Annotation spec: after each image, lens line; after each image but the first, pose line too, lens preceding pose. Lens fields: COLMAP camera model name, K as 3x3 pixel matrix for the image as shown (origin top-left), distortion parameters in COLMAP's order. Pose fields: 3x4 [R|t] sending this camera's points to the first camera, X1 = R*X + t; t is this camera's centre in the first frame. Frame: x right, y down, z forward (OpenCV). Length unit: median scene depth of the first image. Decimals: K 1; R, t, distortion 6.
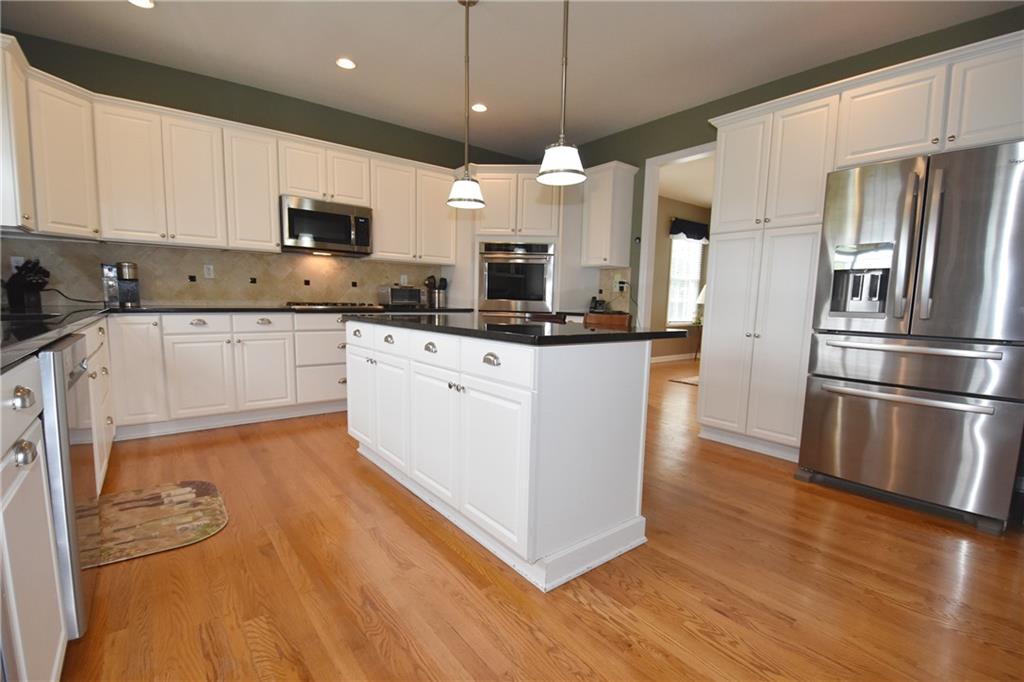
lens RADIAL K [[459.6, 0, 510.3], [0, 459.6, 349.5], [0, 0, 1]] dist [0.001075, -0.006028]
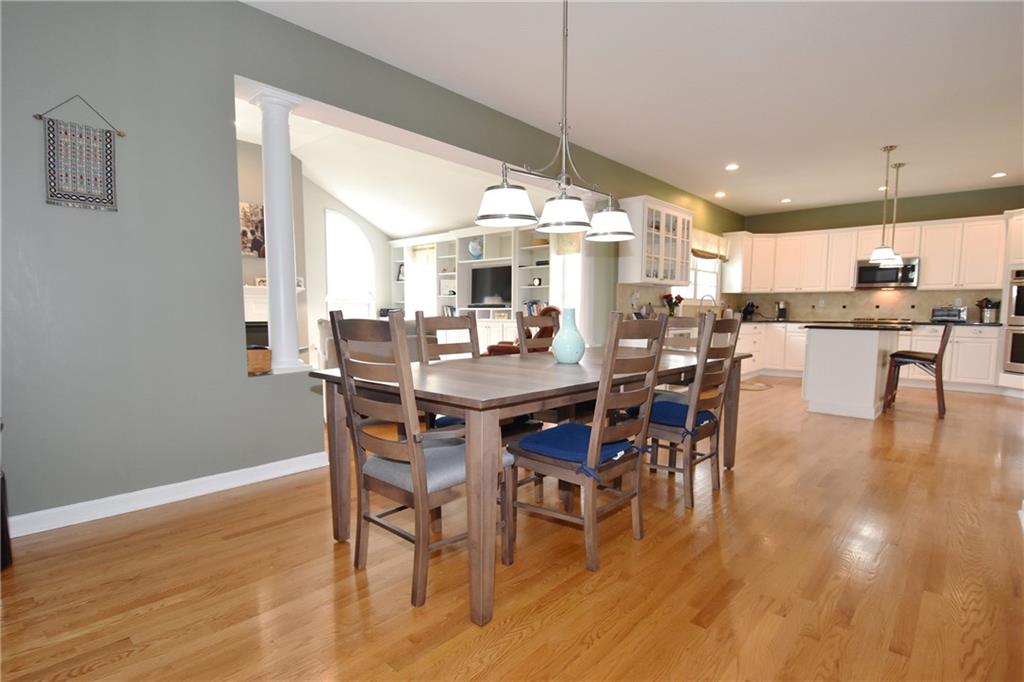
lens RADIAL K [[485.2, 0, 511.8], [0, 485.2, 346.1], [0, 0, 1]] dist [0.001421, 0.000109]
pose [[0.149587, 0.047853, -0.987590, 1.108666], [-0.109795, 0.993455, 0.031507, 0.087247], [0.982634, 0.103719, 0.153862, -0.564638]]
